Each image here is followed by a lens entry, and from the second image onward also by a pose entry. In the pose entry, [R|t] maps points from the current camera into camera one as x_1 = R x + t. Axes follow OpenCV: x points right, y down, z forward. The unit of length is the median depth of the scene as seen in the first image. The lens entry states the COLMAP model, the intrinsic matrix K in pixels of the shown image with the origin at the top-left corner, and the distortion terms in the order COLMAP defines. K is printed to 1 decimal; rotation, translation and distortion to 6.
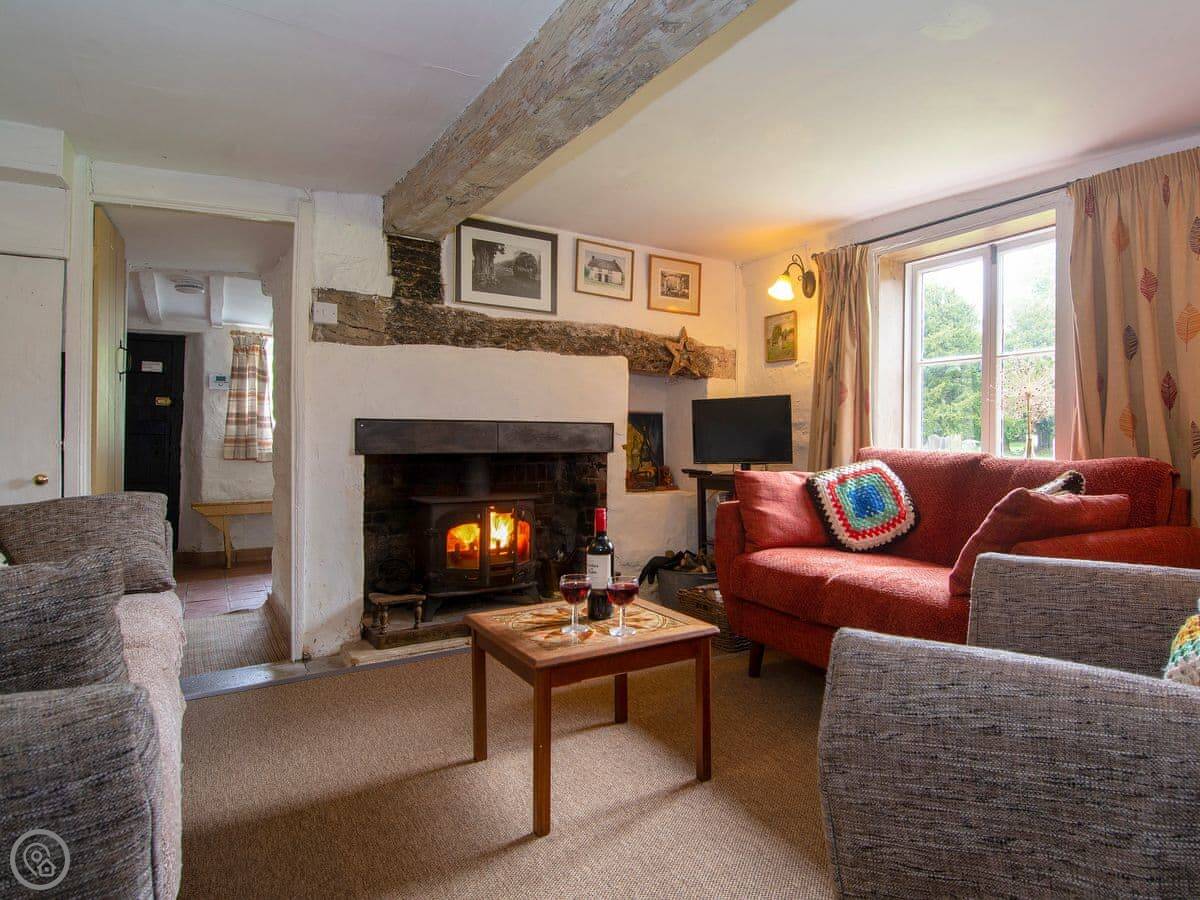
lens RADIAL K [[792.5, 0, 602.9], [0, 792.5, 451.4], [0, 0, 1]] dist [0.043019, 0.000004]
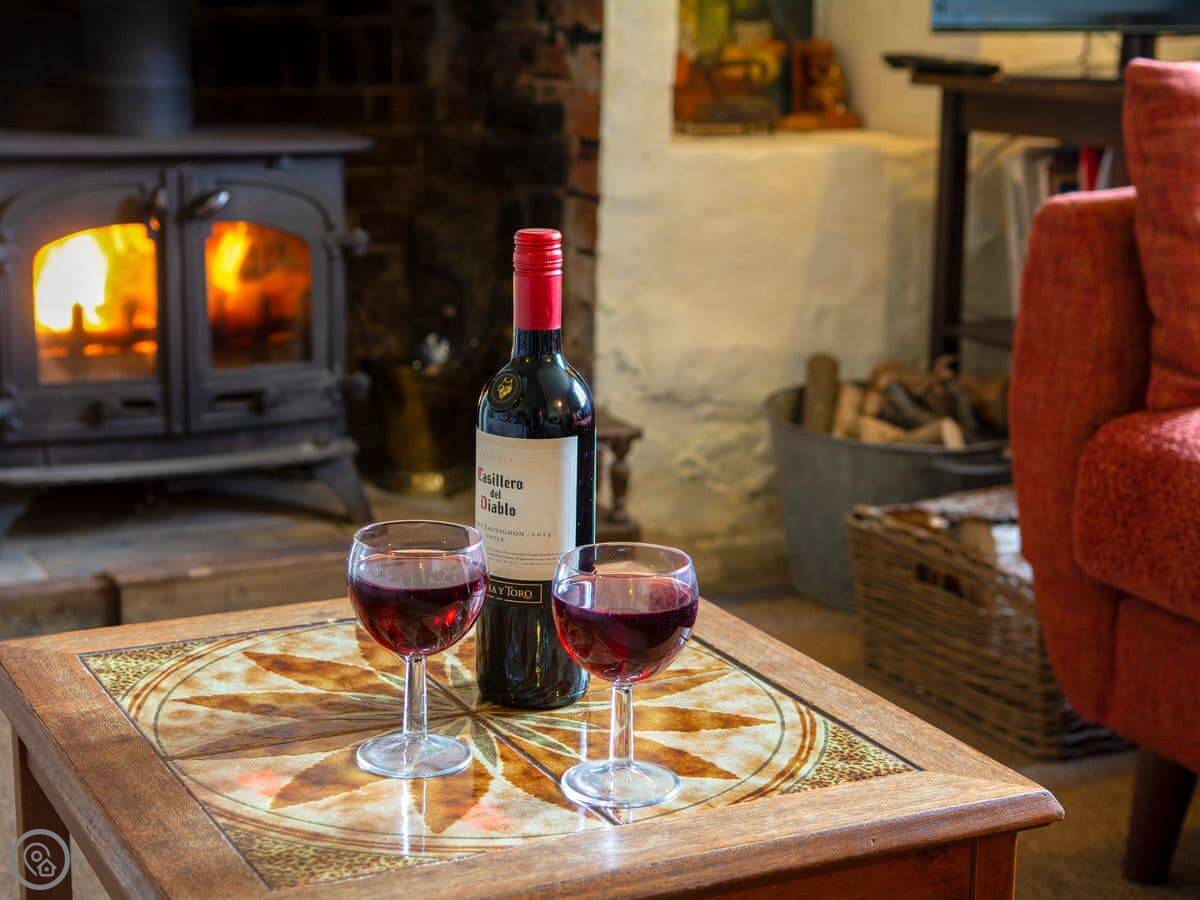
lens RADIAL K [[2341.4, 0, 543.2], [0, 2341.4, 486.8], [0, 0, 1]] dist [0.134801, 0.000000]
pose [[0.999326, 0.025742, -0.026176, 0.013861], [-0.019823, 0.978461, 0.205478, 0.006265], [0.030902, -0.204821, 0.978312, 0.277512]]
